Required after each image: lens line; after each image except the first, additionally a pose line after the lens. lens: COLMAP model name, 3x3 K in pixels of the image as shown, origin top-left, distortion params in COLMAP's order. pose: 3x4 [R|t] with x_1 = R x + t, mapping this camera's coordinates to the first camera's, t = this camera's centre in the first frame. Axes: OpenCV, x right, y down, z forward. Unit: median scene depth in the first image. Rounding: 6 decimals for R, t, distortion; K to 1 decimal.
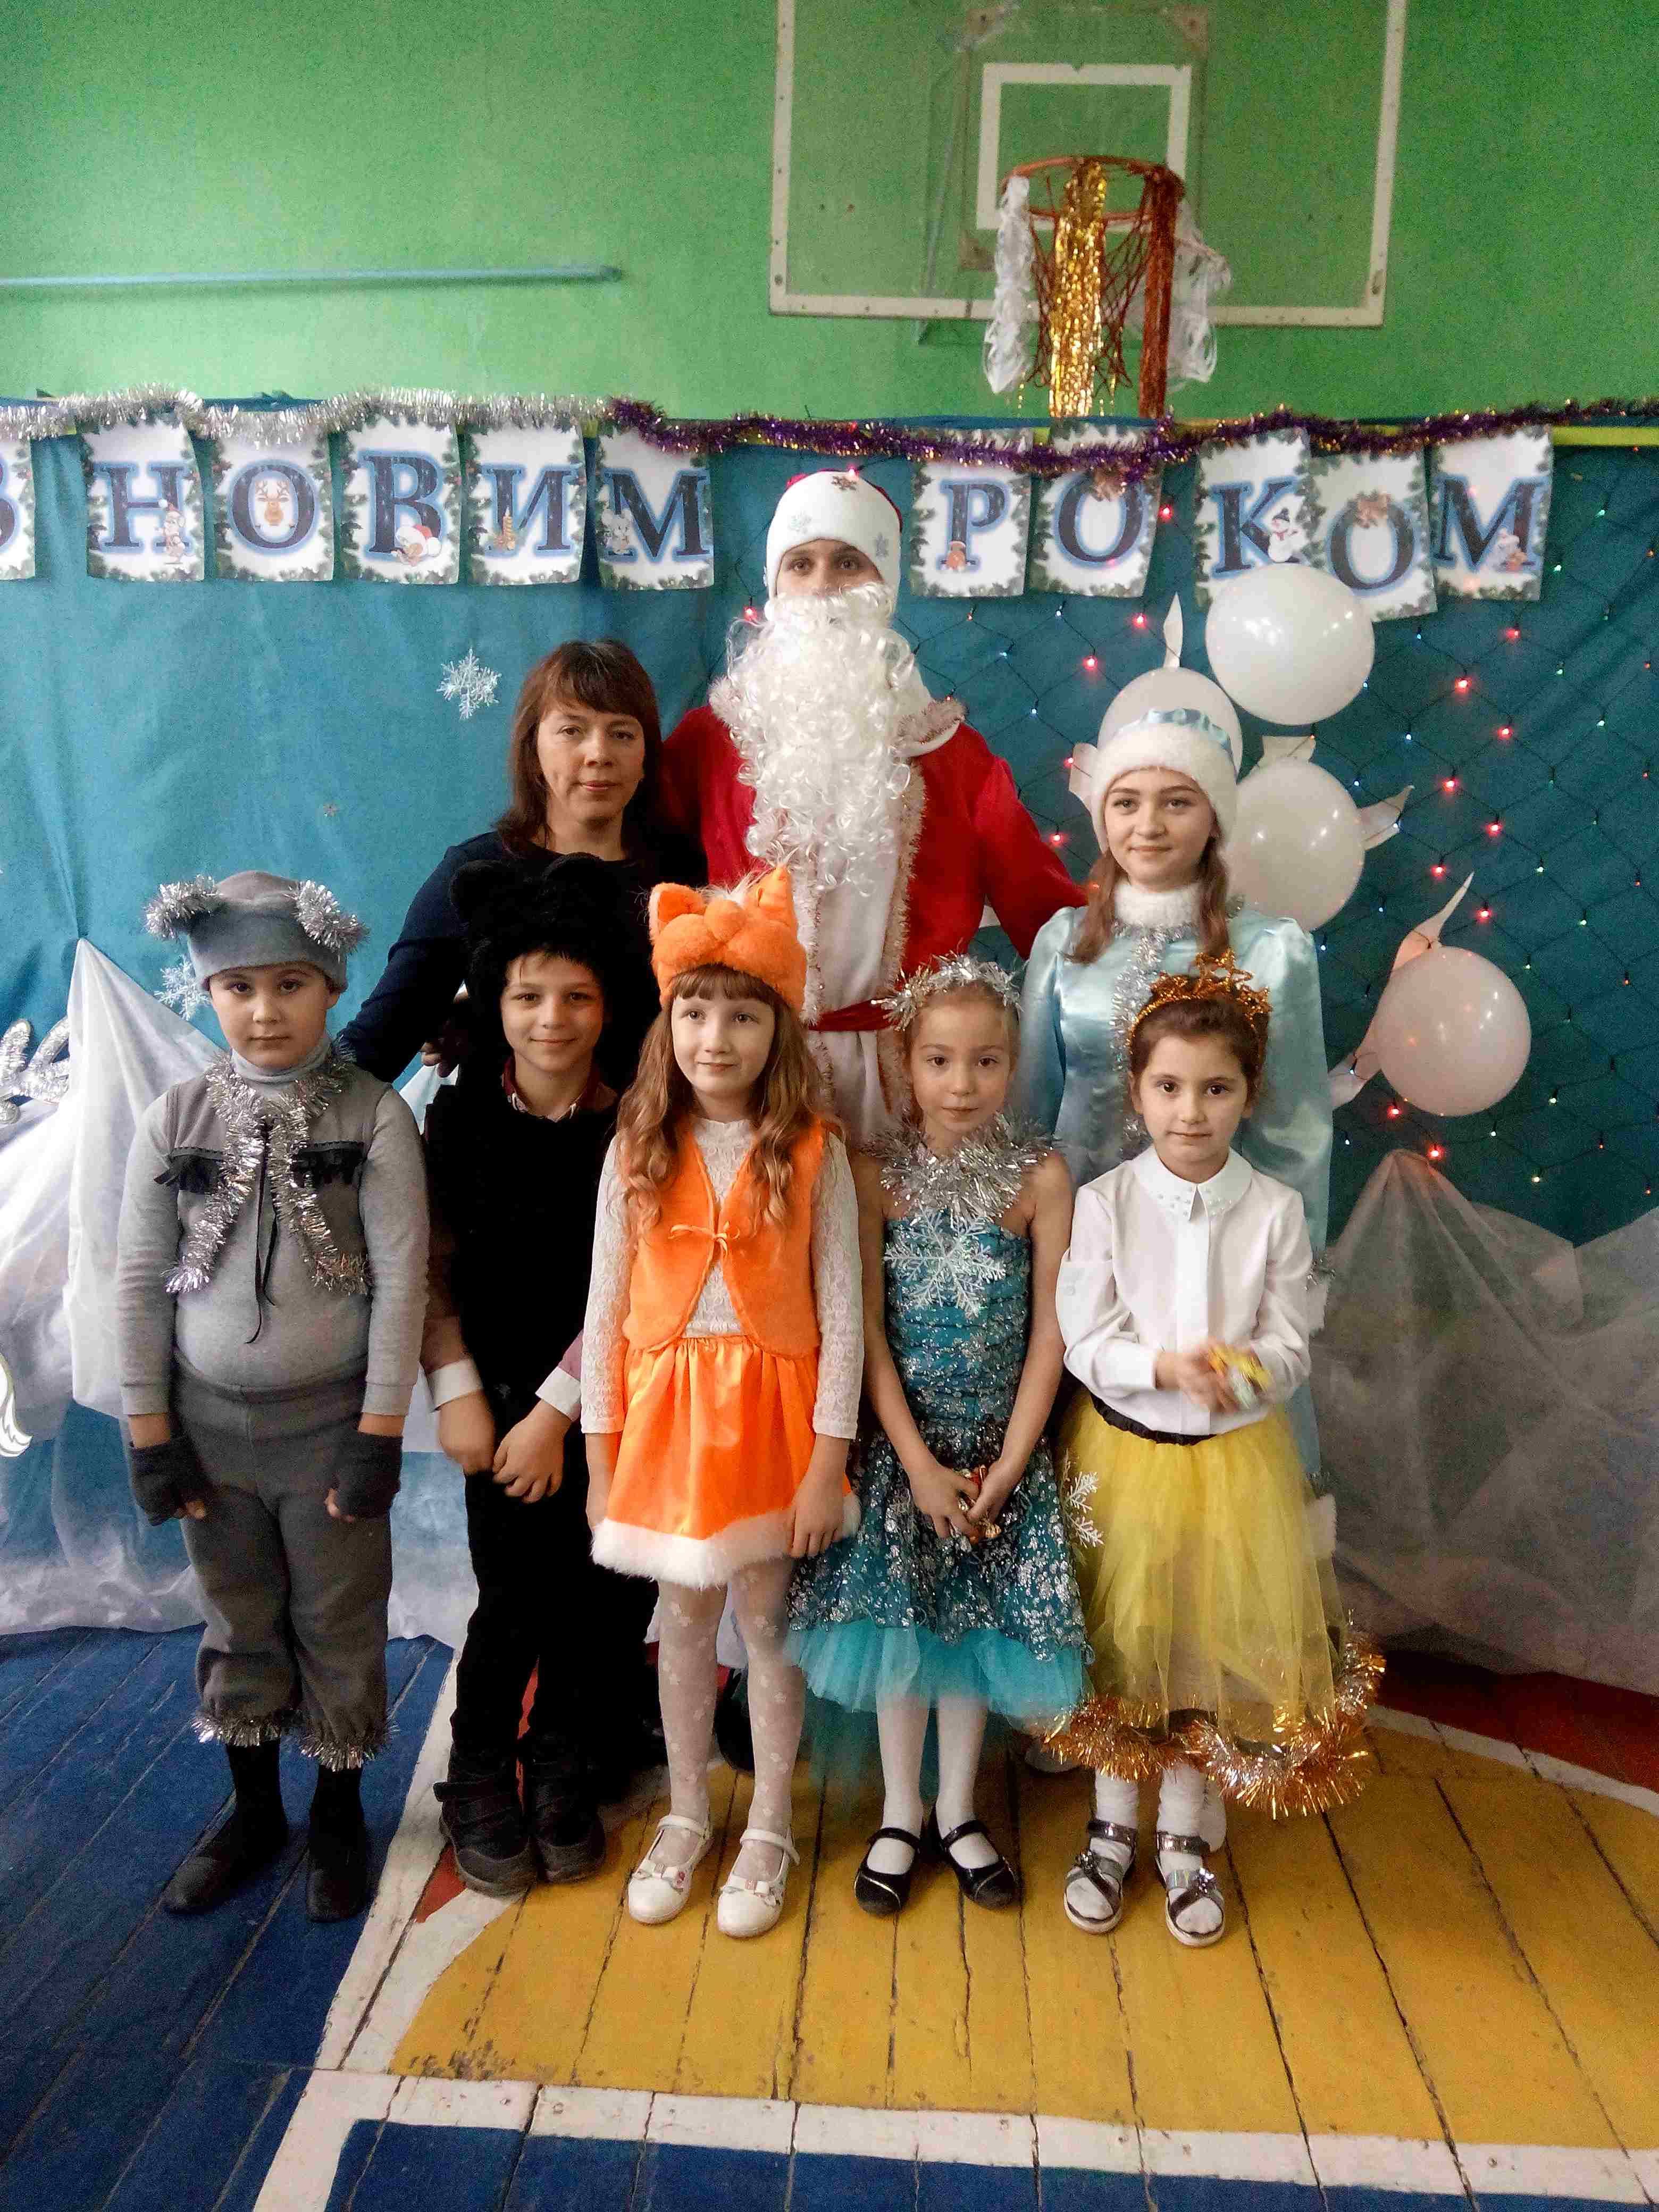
lens RADIAL K [[1740.7, 0, 844.5], [0, 1740.7, 1130.7], [0, 0, 1]] dist [0.087511, -0.131894]
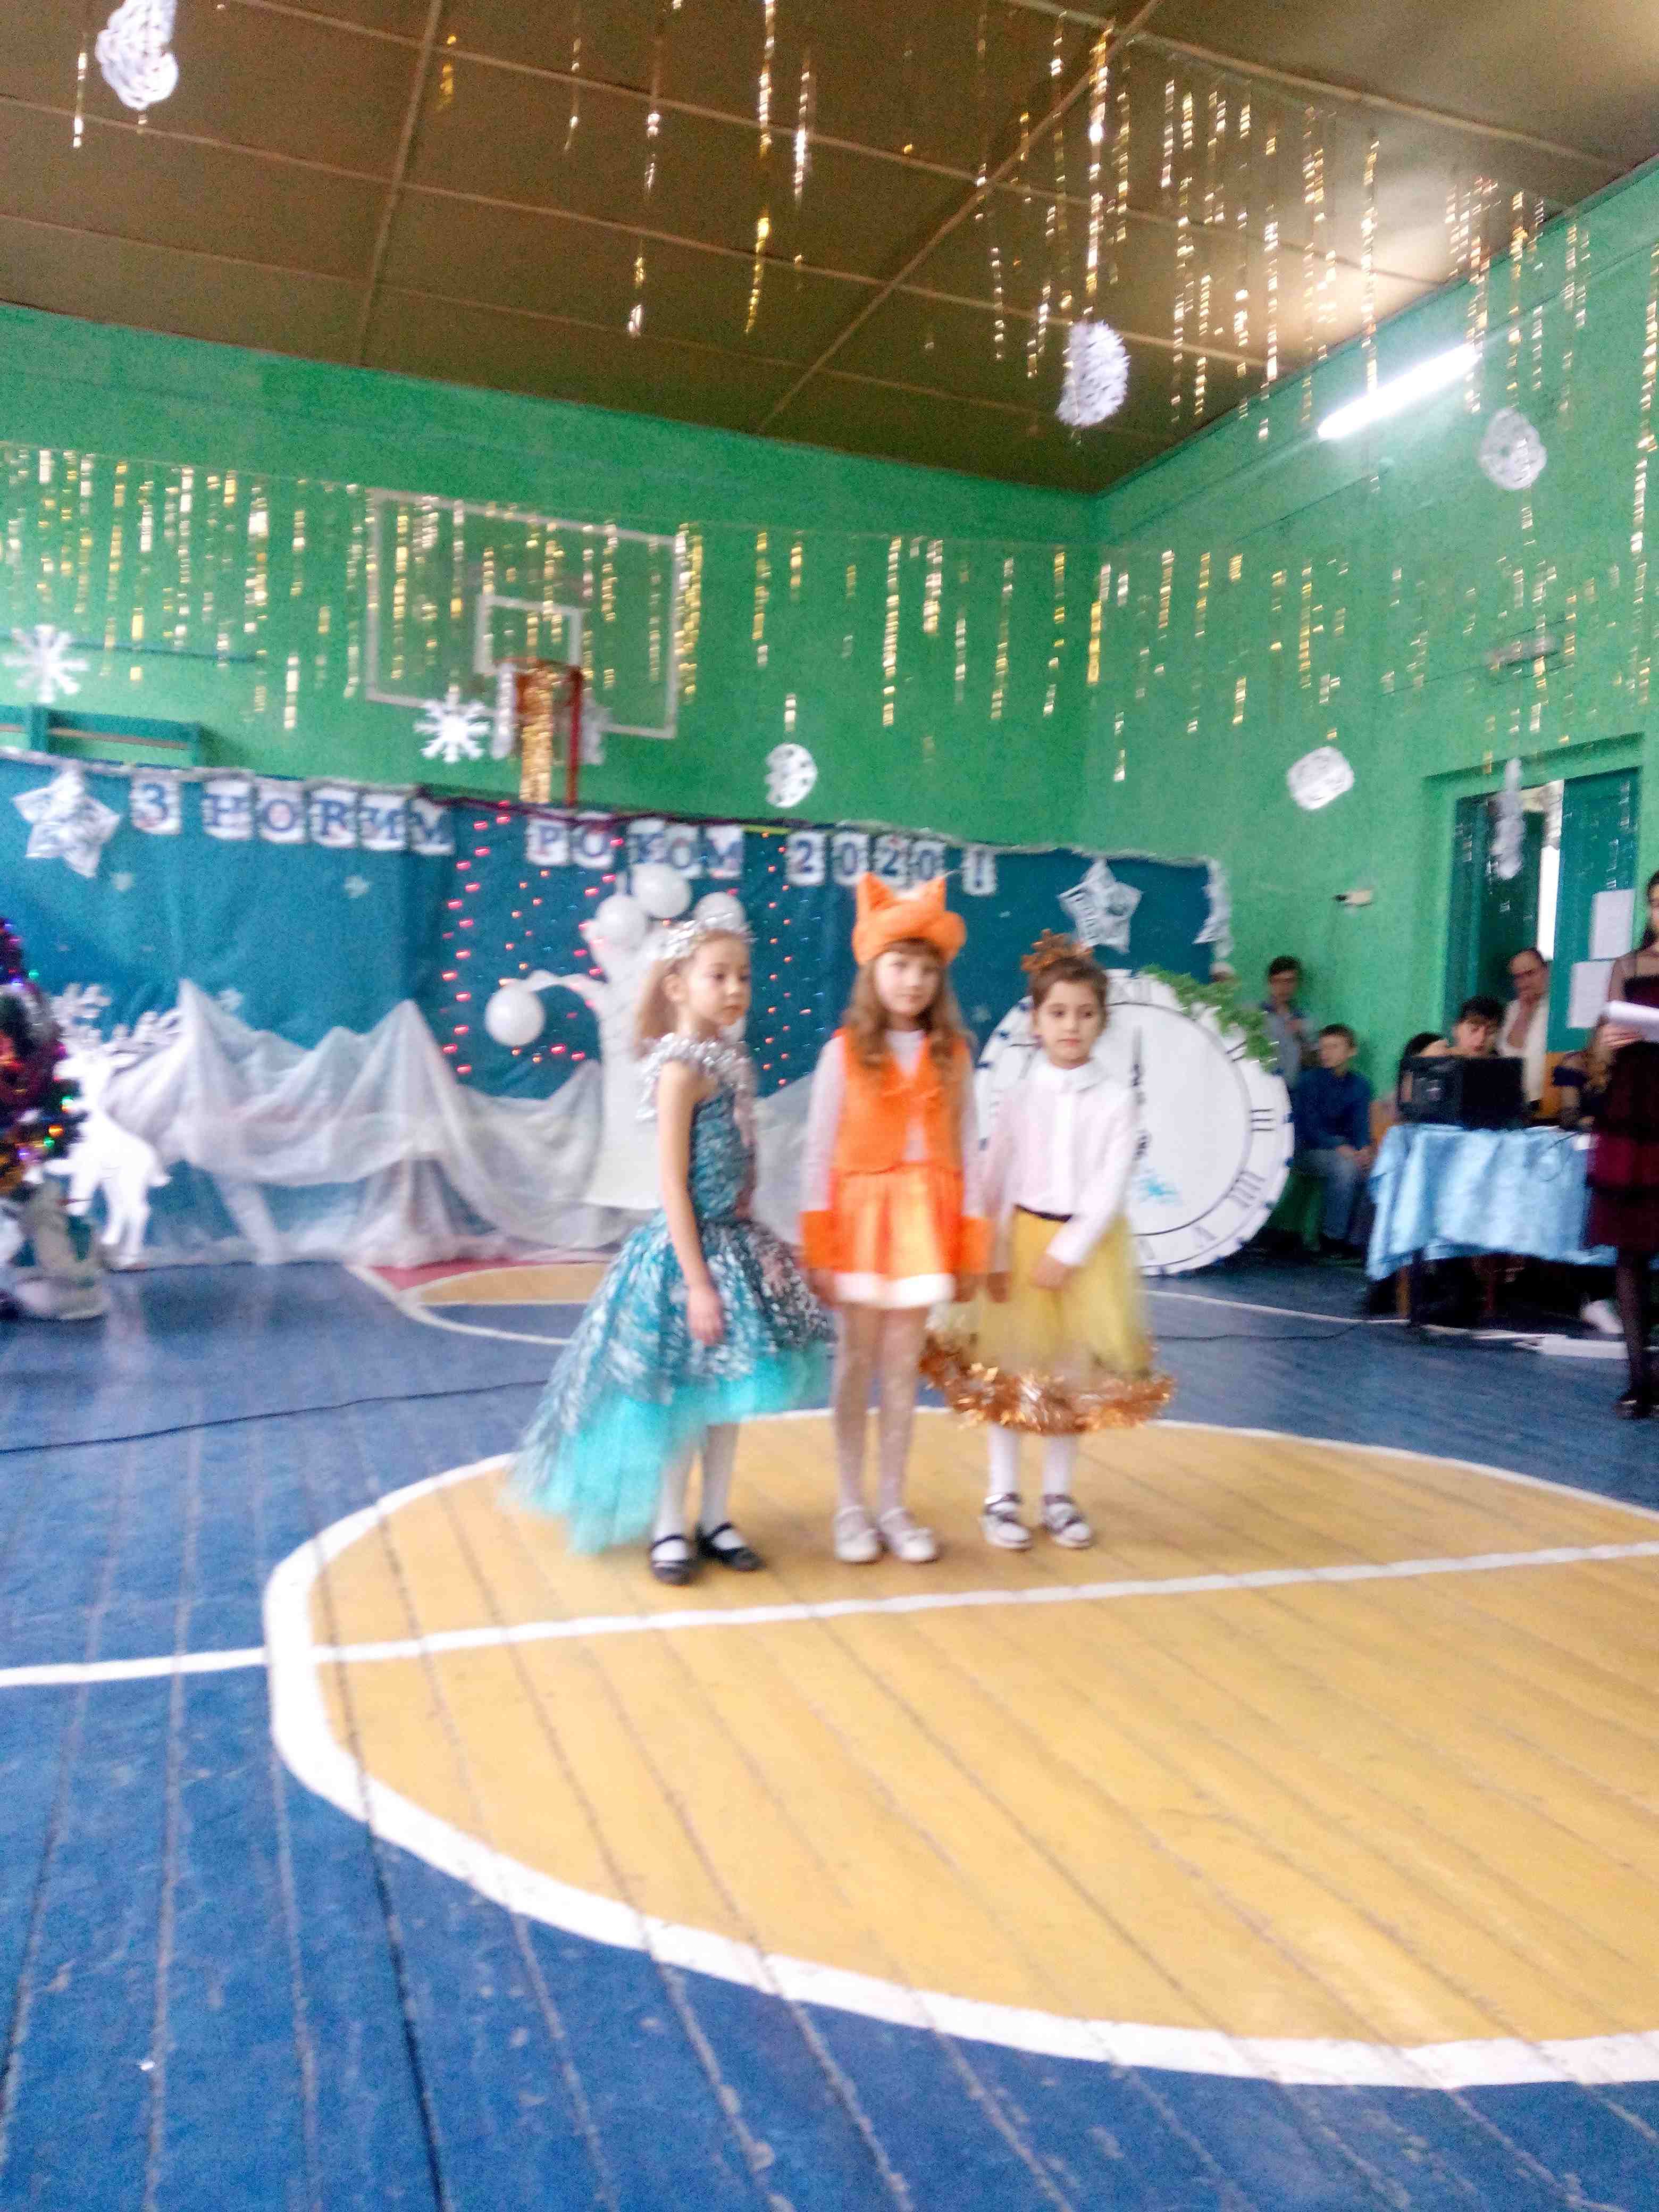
lens RADIAL K [[1740.7, 0, 831.1], [0, 1740.7, 1125.1], [0, 0, 1]] dist [0.087511, -0.131894]
pose [[0.924161, 0.004100, 0.381981, -0.563596], [0.043919, 0.992171, -0.116907, 0.439958], [-0.379470, 0.124817, 0.916746, -1.633705]]
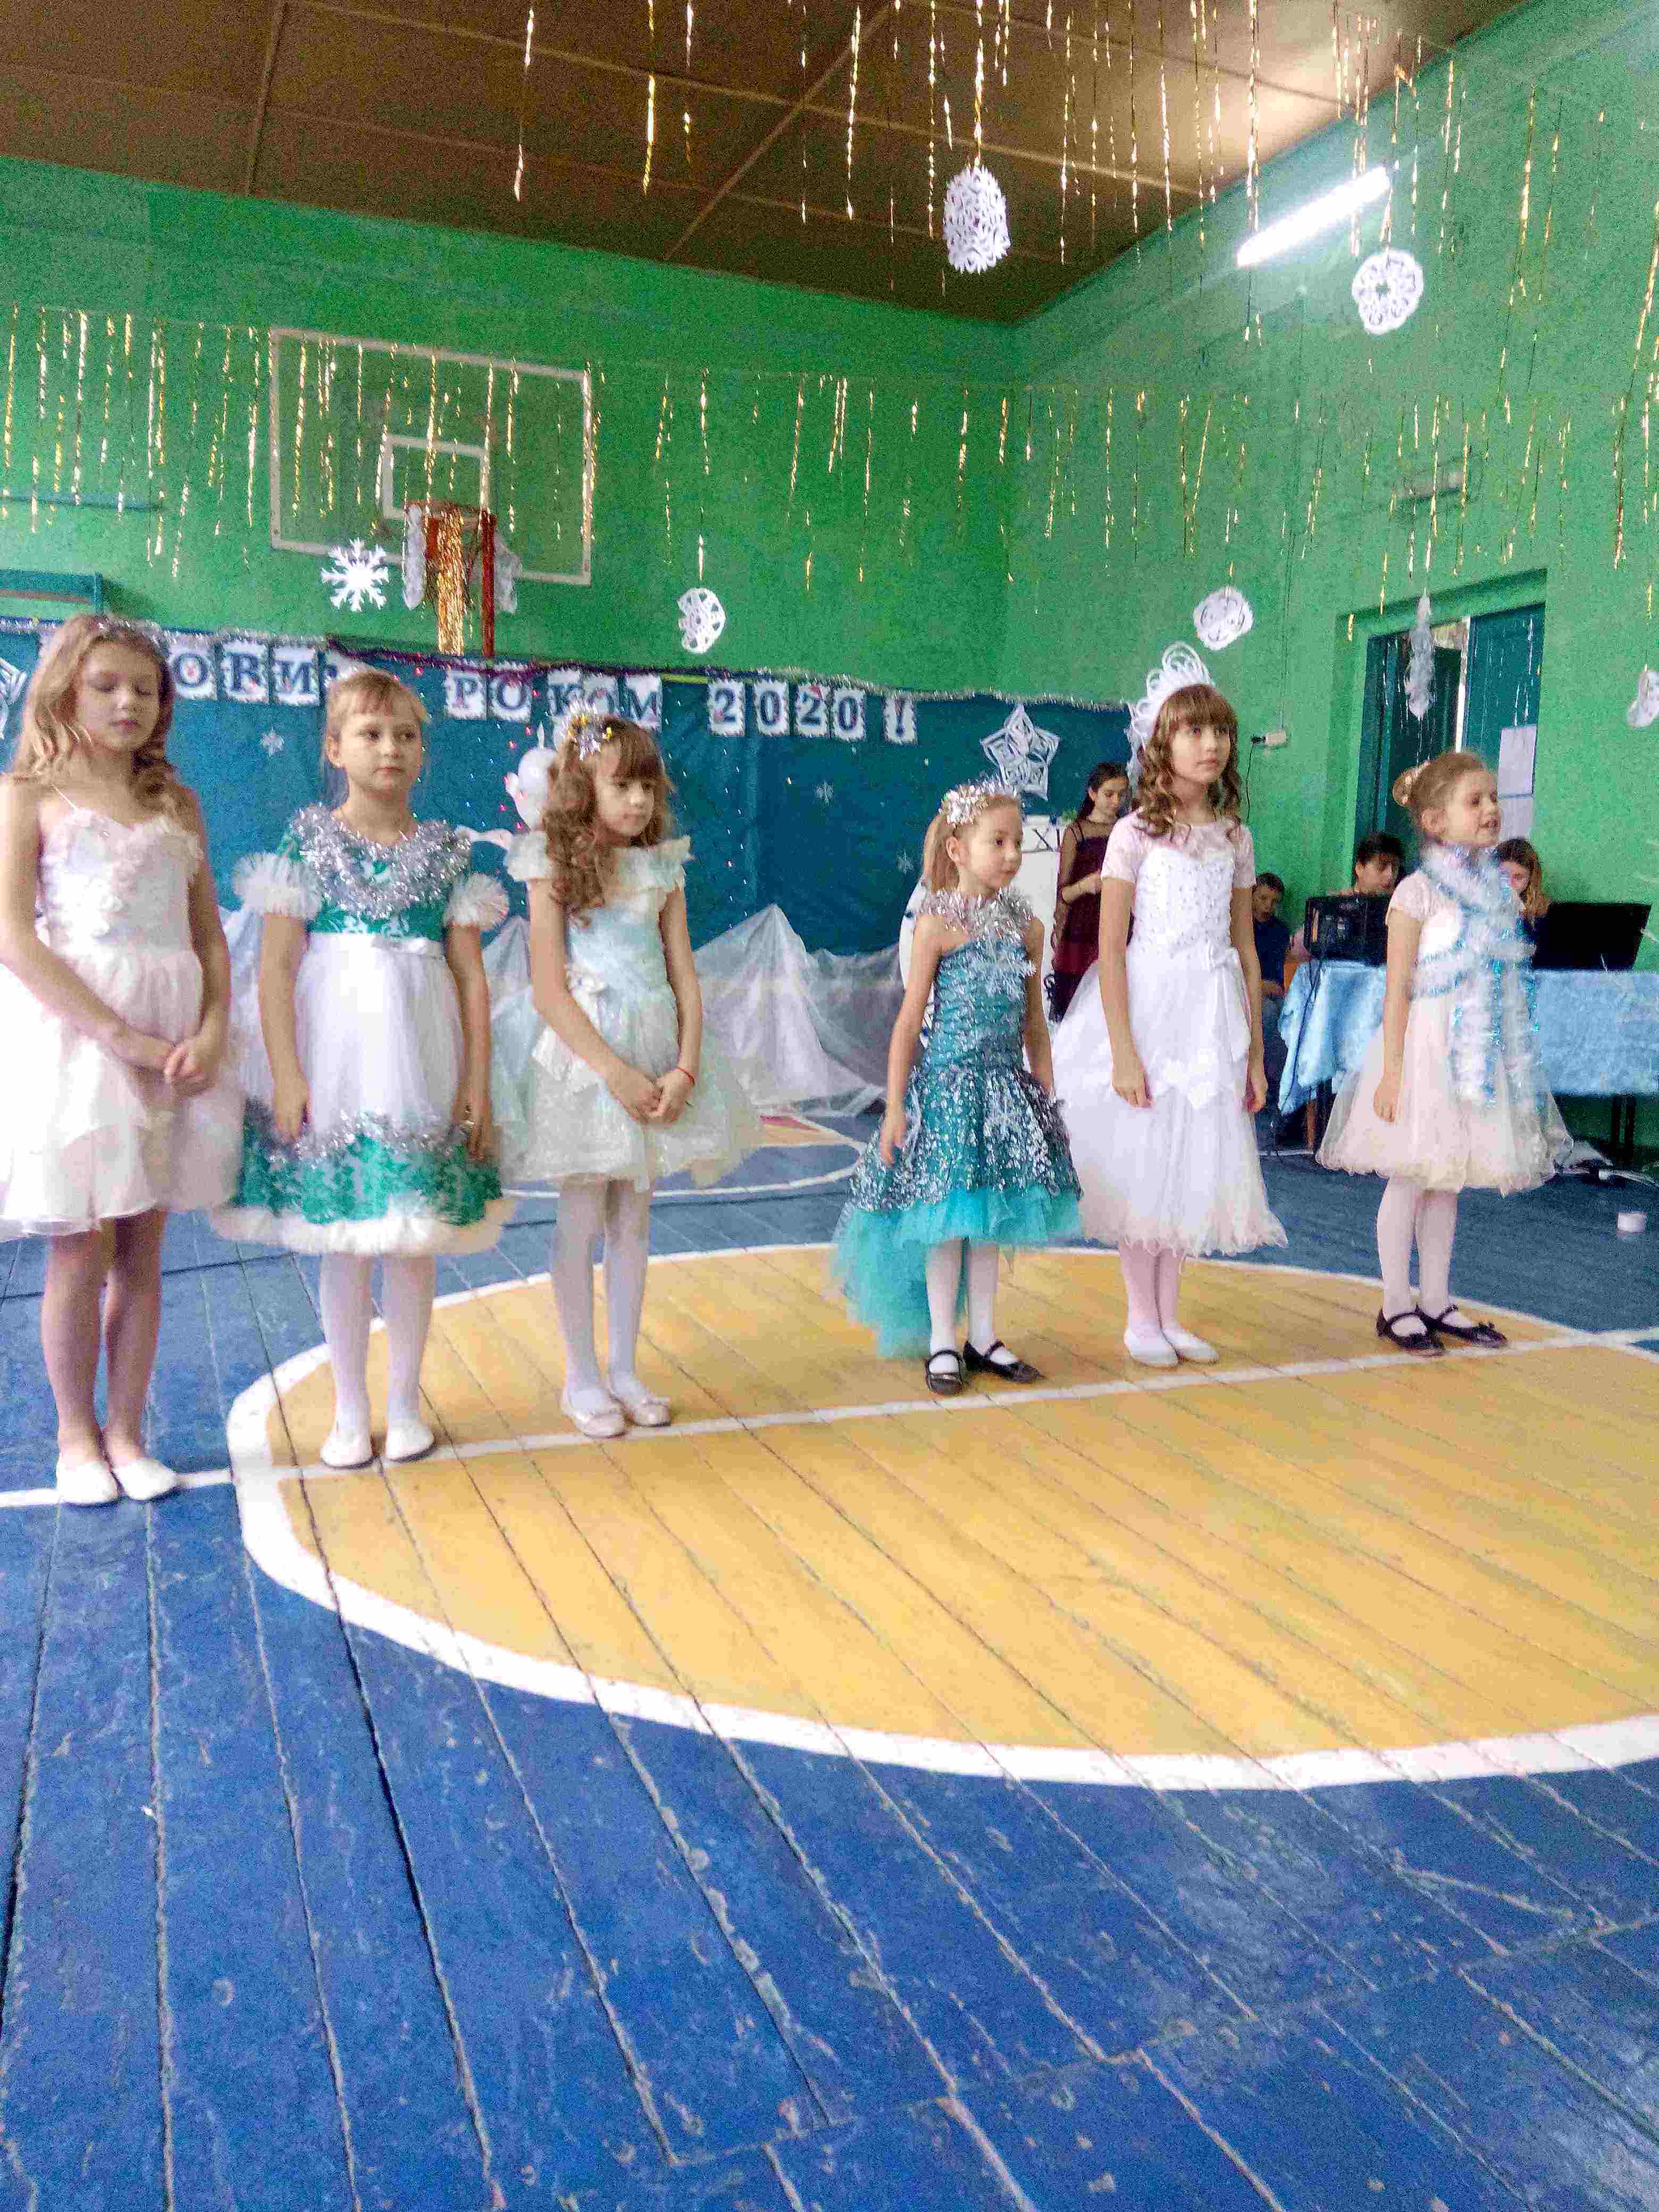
lens RADIAL K [[1740.7, 0, 832.5], [0, 1740.7, 1133.2], [0, 0, 1]] dist [0.087511, -0.131894]
pose [[0.908487, -0.051812, 0.414688, -0.576347], [0.069521, 0.997196, -0.027712, 0.455701], [-0.412089, 0.054005, 0.909542, -1.687528]]
